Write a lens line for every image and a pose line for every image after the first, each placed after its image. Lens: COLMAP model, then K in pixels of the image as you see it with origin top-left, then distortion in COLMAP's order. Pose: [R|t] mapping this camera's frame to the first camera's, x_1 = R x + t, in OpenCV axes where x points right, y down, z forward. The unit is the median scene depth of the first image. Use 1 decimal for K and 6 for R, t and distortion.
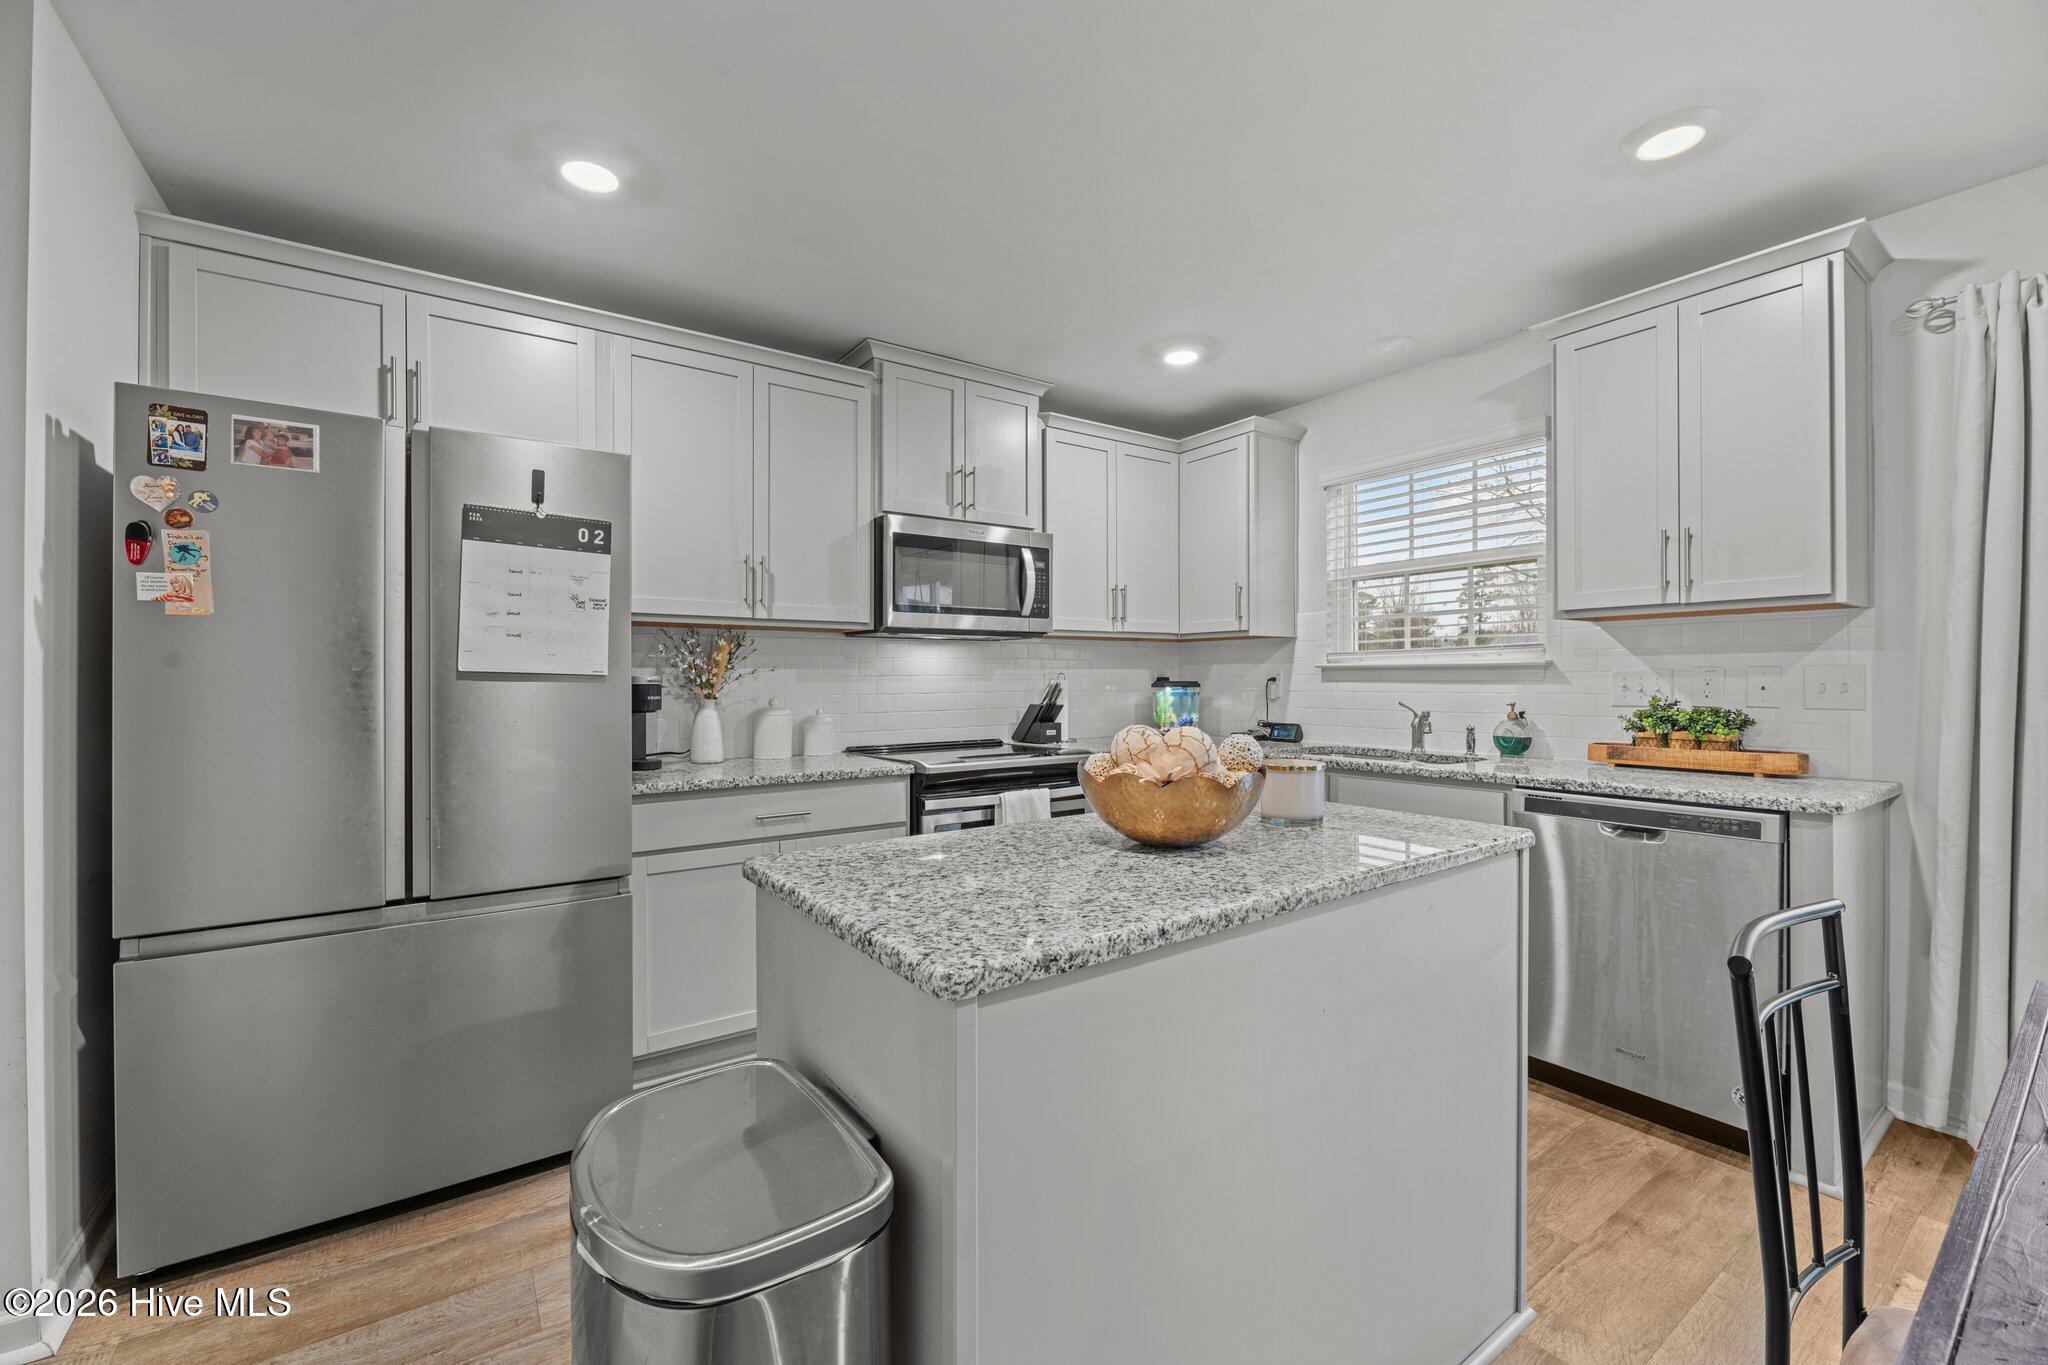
lens RADIAL K [[829.8, 0, 1024.1], [0, 829.8, 670.7], [0, 0, 1]] dist [0.000947, -0.004822]
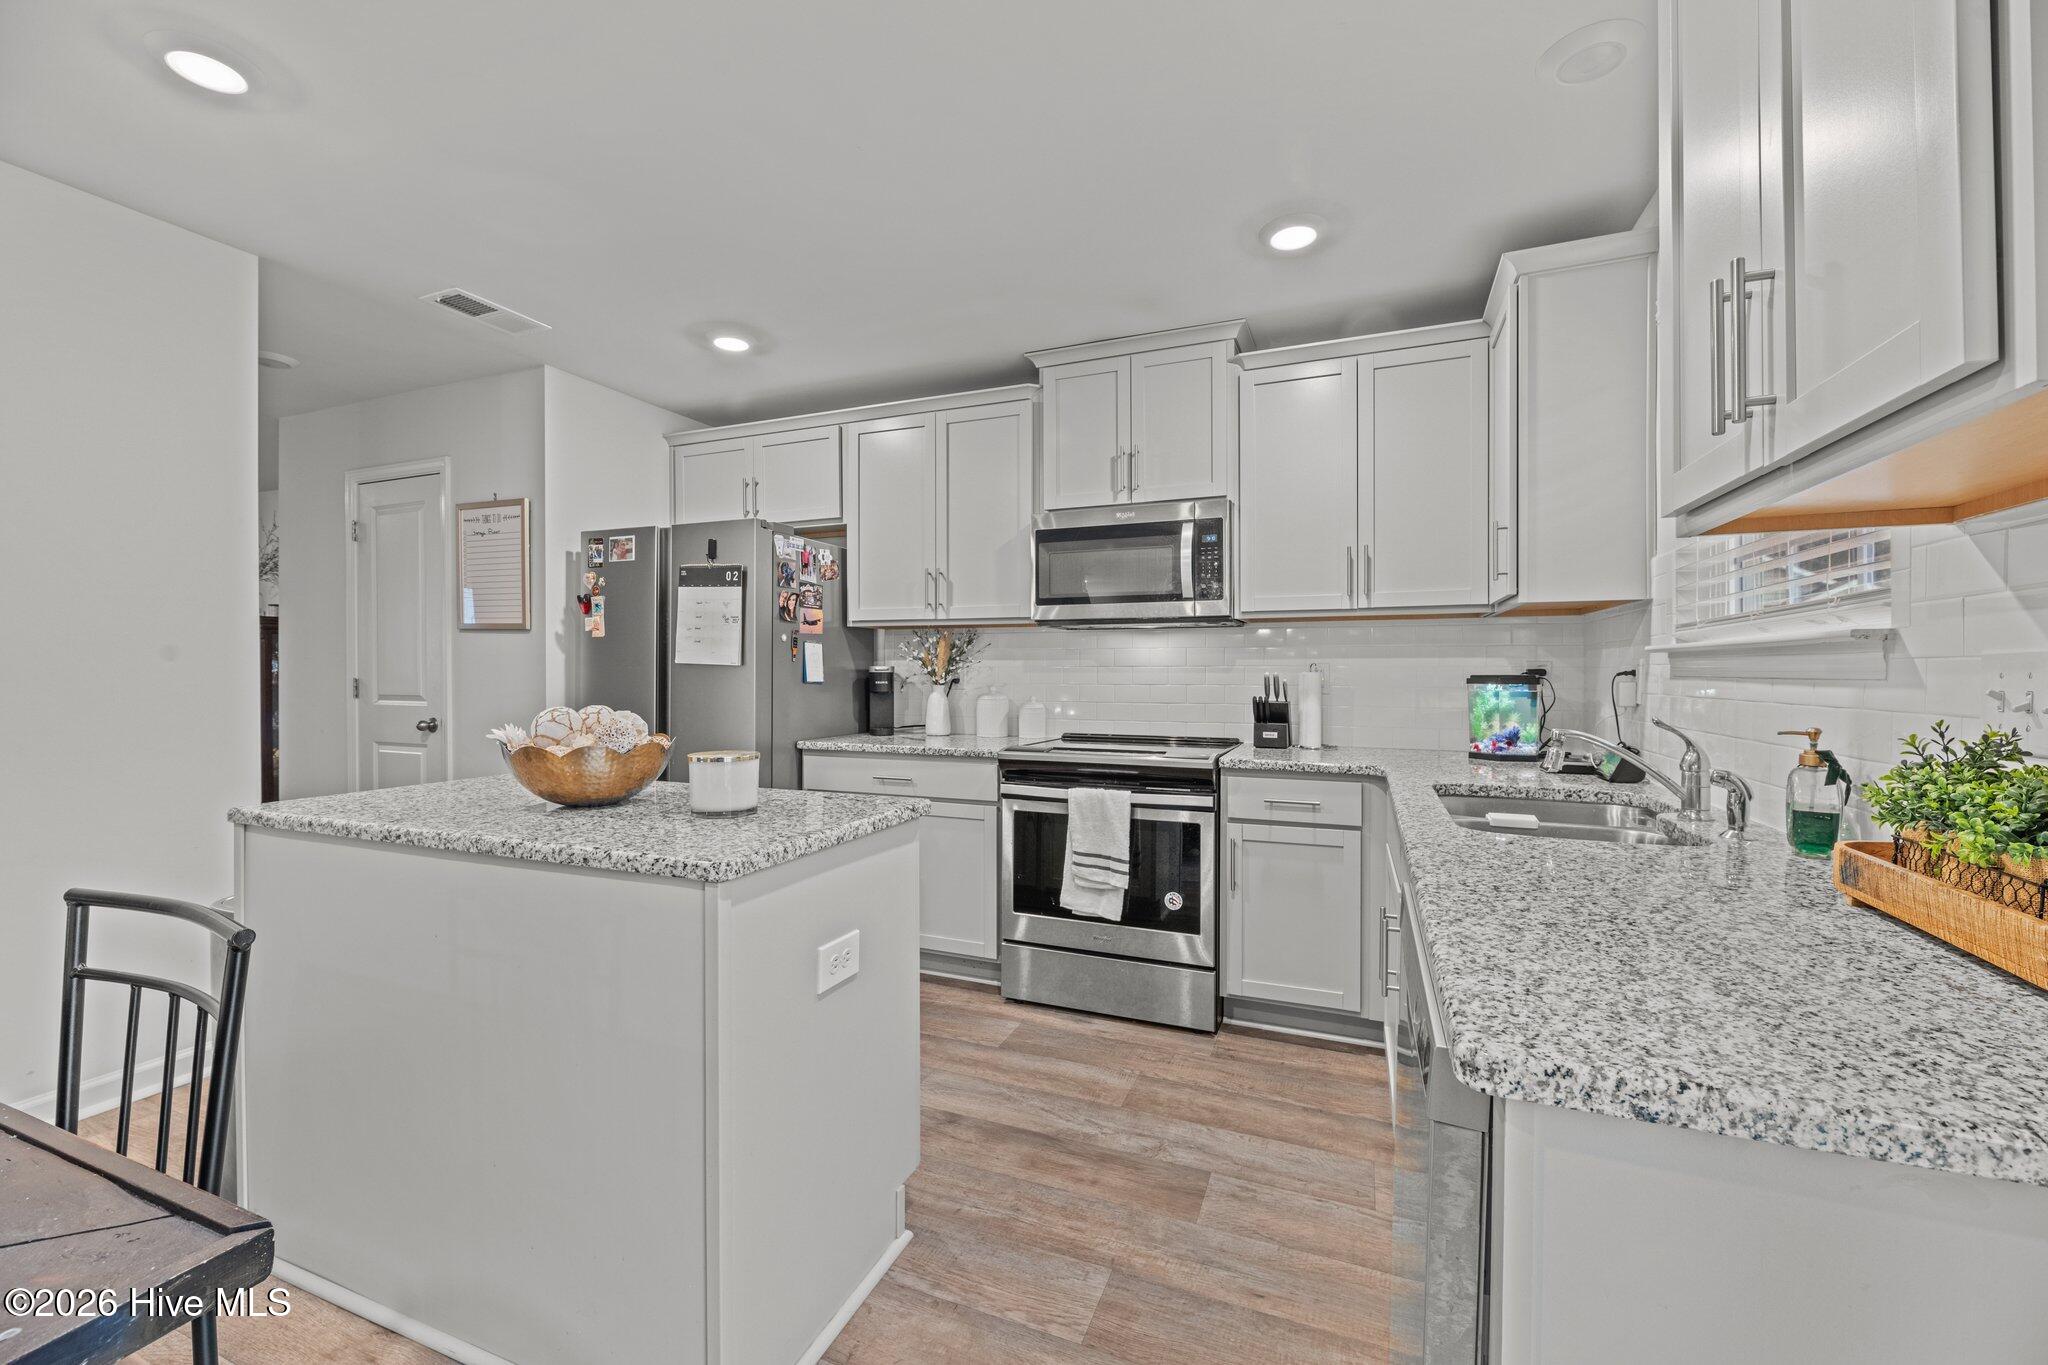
lens RADIAL K [[829.8, 0, 1024.1], [0, 829.8, 670.7], [0, 0, 1]] dist [0.000947, -0.004822]
pose [[0.537838, 0.003608, -0.843040, 0.891339], [0.003831, 0.999970, 0.006723, 0.005438], [0.843039, -0.006845, 0.537808, 0.515292]]
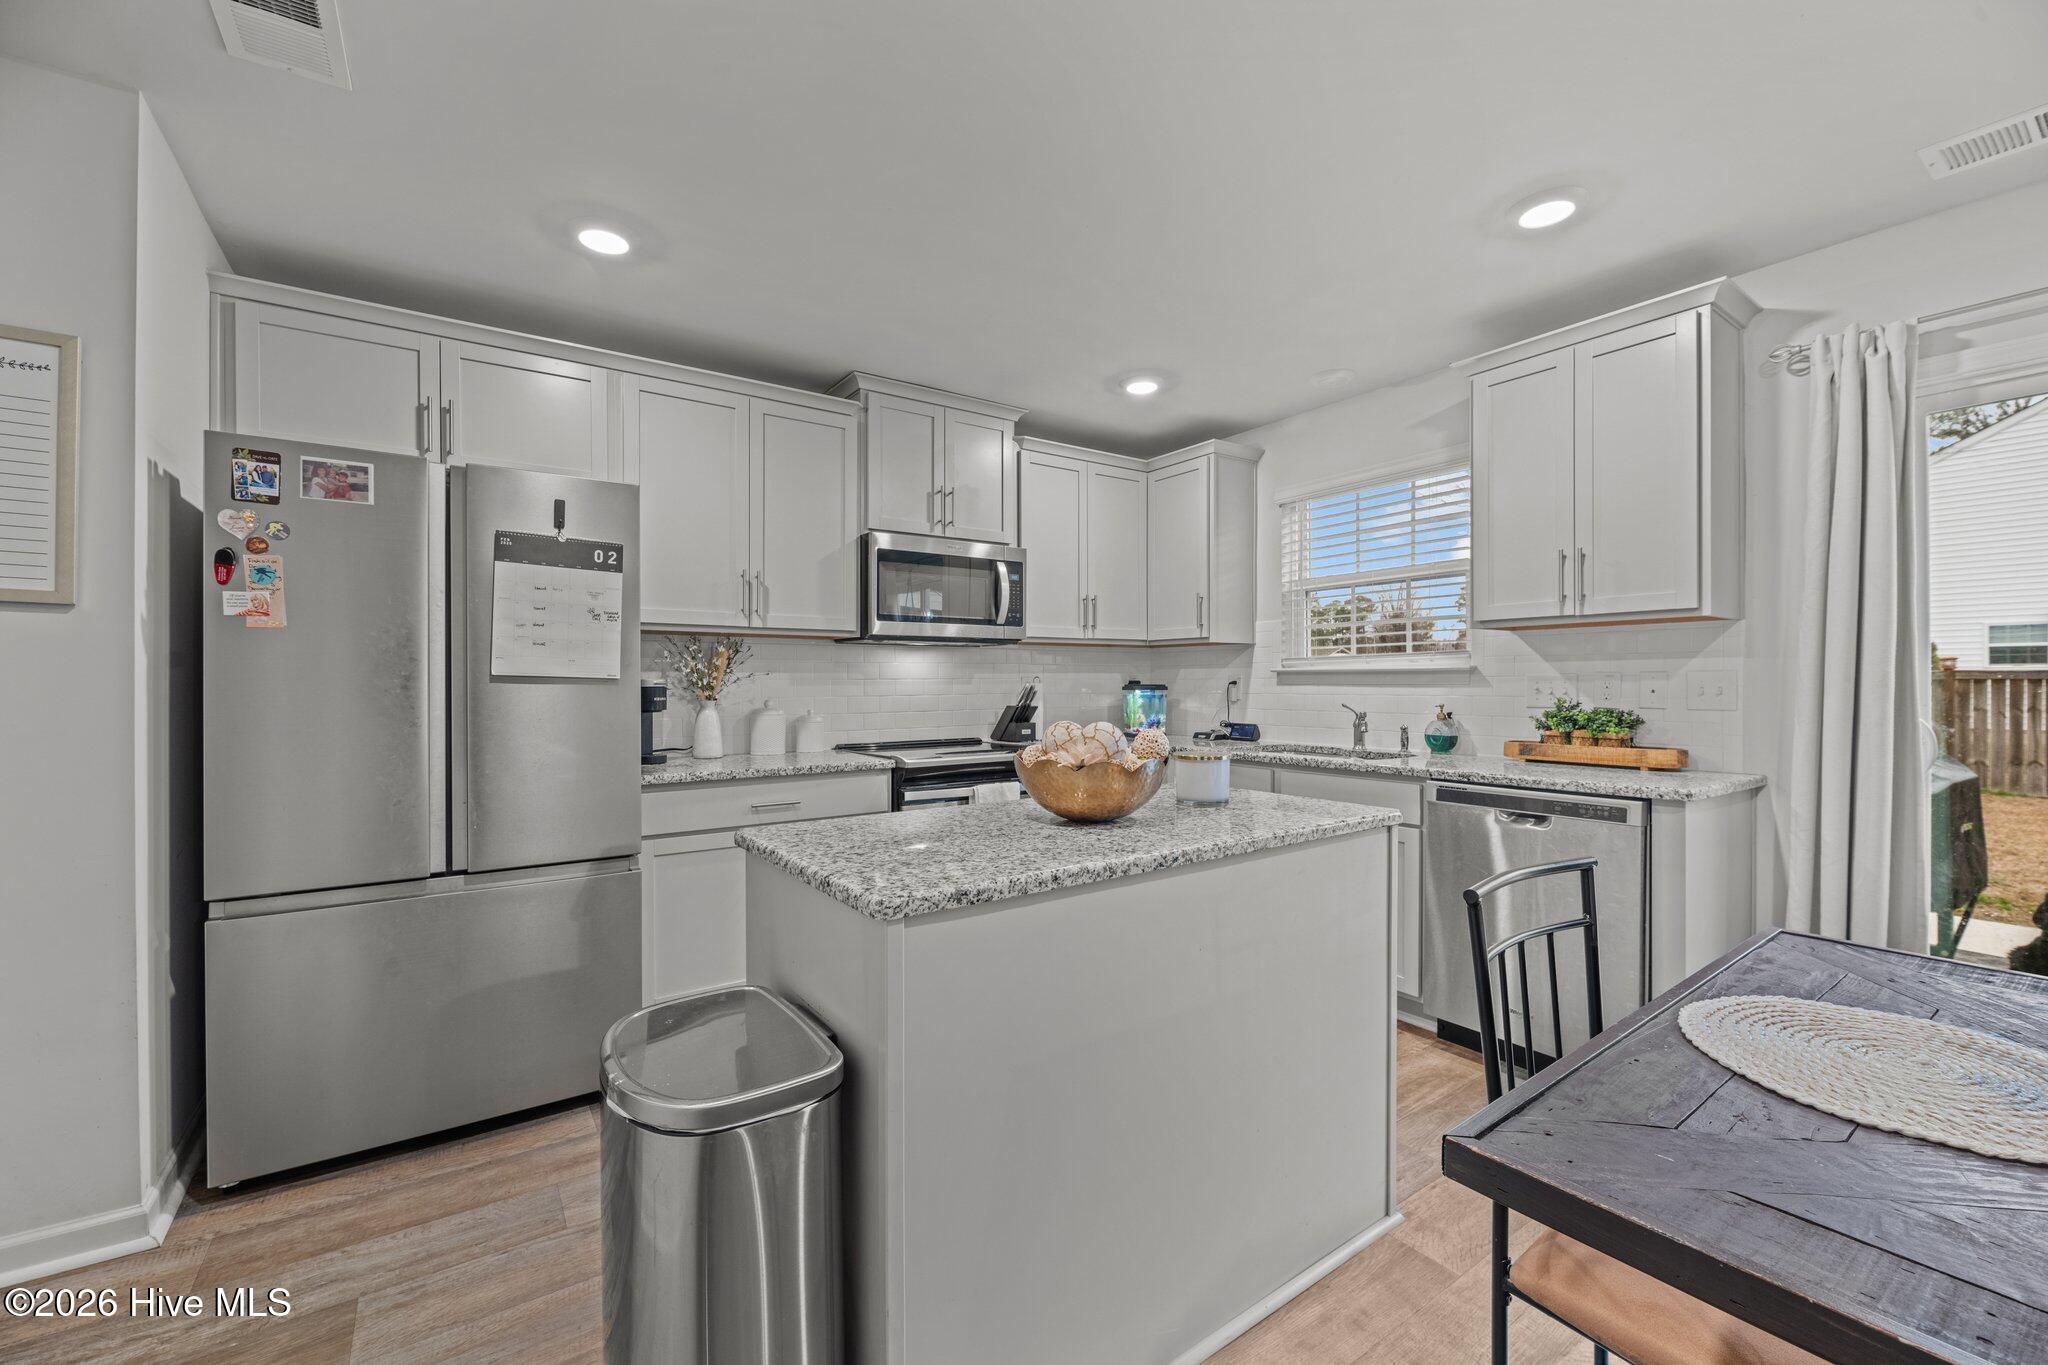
lens RADIAL K [[825.7, 0, 1023.1], [0, 825.7, 678.5], [0, 0, 1]] dist [0.001676, -0.005214]
pose [[0.999994, 0.001015, -0.003255, 0.047593], [-0.000997, 0.999984, 0.005489, -0.001357], [0.003260, -0.005486, 0.999980, -0.113300]]
